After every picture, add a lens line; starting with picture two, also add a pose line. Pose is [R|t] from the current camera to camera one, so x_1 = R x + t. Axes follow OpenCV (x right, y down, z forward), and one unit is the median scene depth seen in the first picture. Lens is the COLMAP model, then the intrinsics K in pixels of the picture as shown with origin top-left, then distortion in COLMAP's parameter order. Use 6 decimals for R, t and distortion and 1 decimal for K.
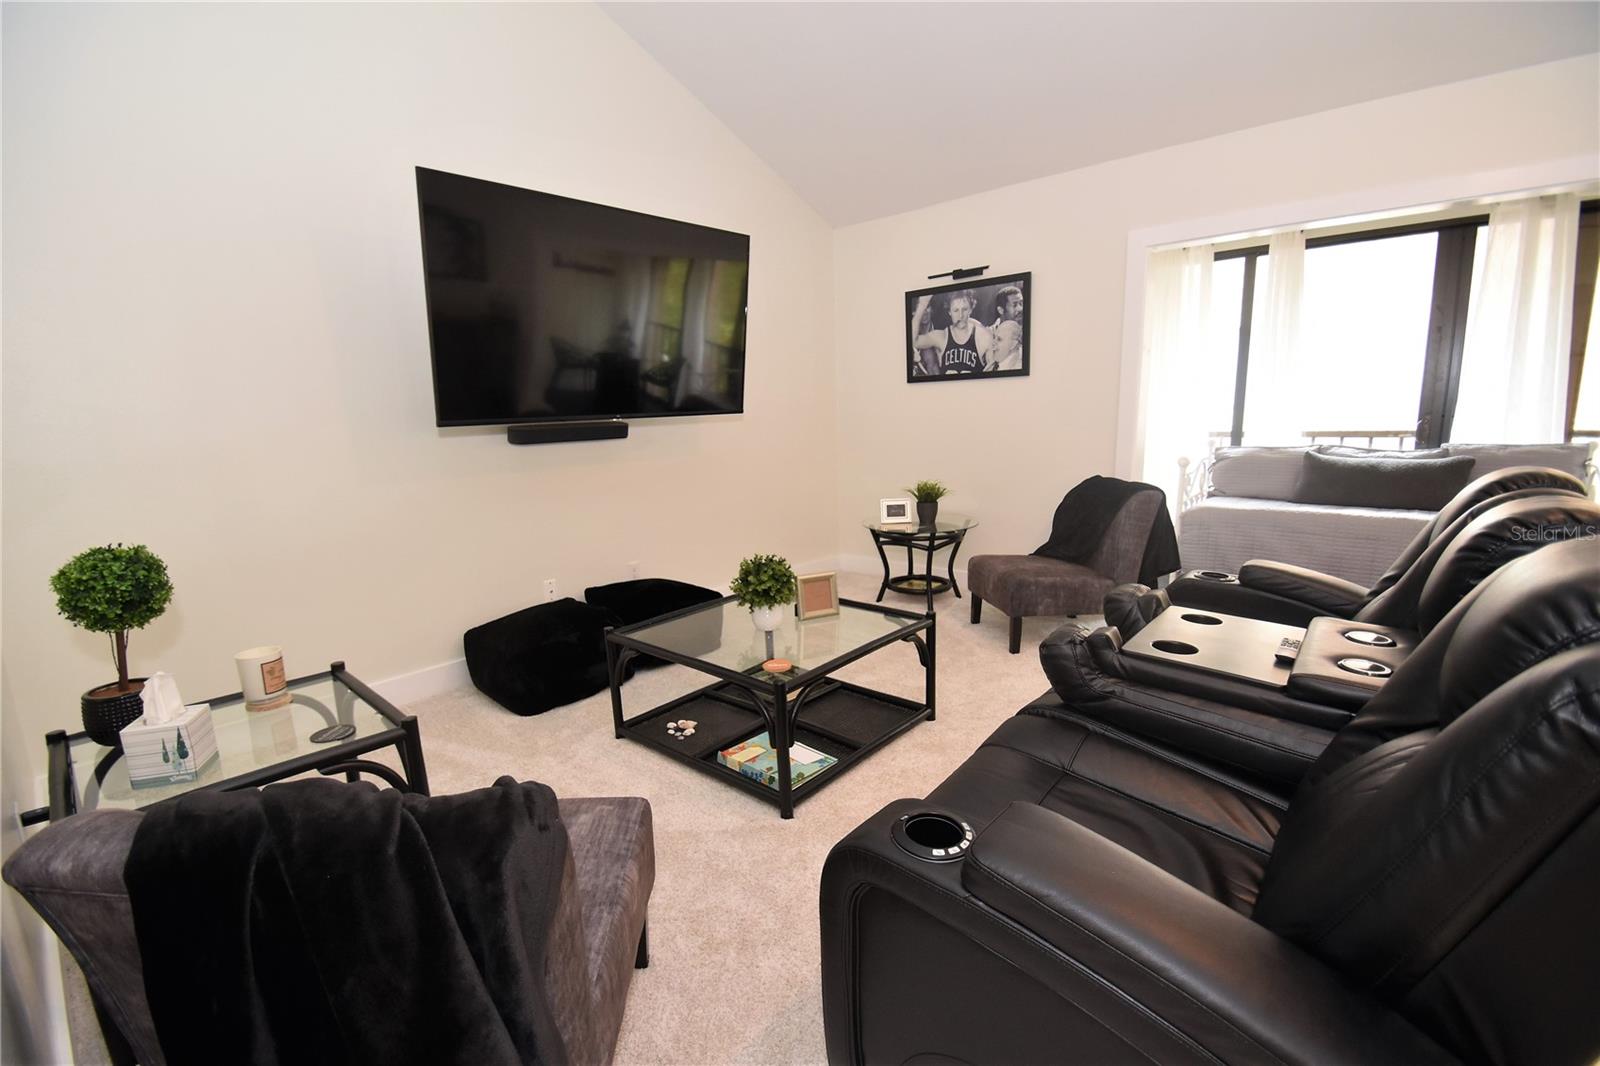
lens RADIAL K [[710.5, 0, 789.5], [0, 710.5, 542.8], [0, 0, 1]] dist [0.022164, -0.020857]
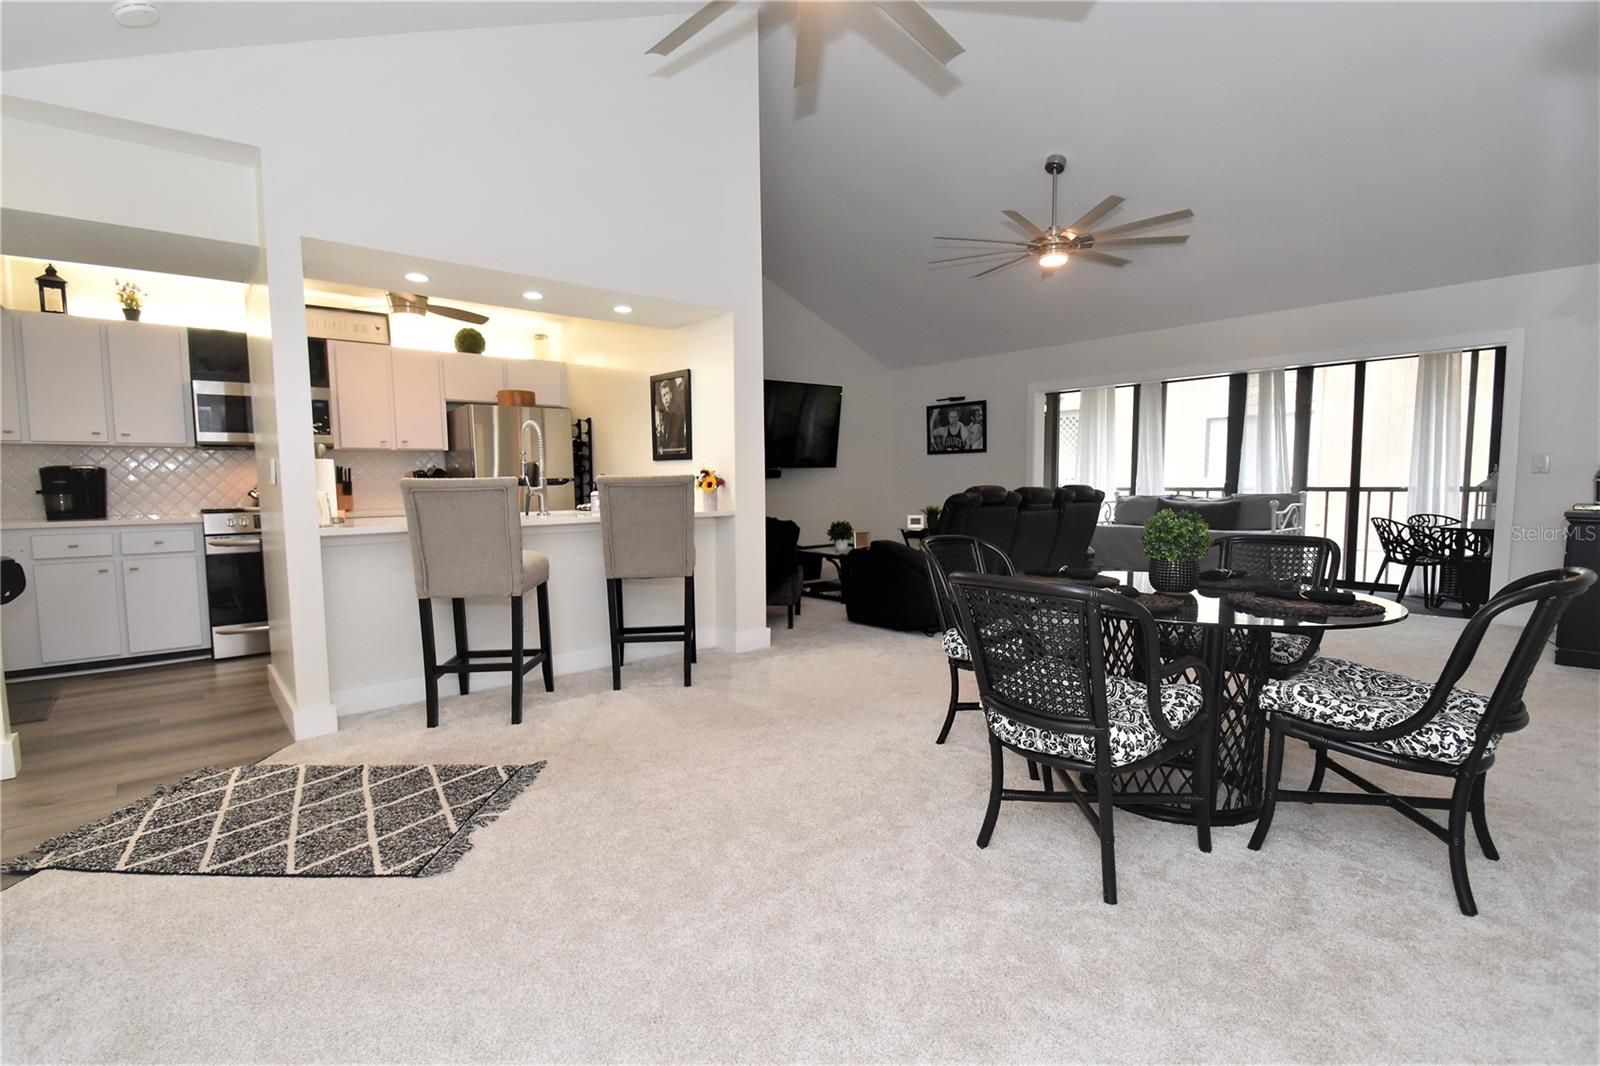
lens RADIAL K [[737.8, 0, 794.8], [0, 737.8, 530.3], [0, 0, 1]] dist [0.001513, 0.000200]
pose [[0.991448, 0.033390, -0.126155, 0.077923], [-0.047445, 0.992788, -0.110099, 0.201704], [0.121569, 0.115143, 0.985882, -0.925472]]
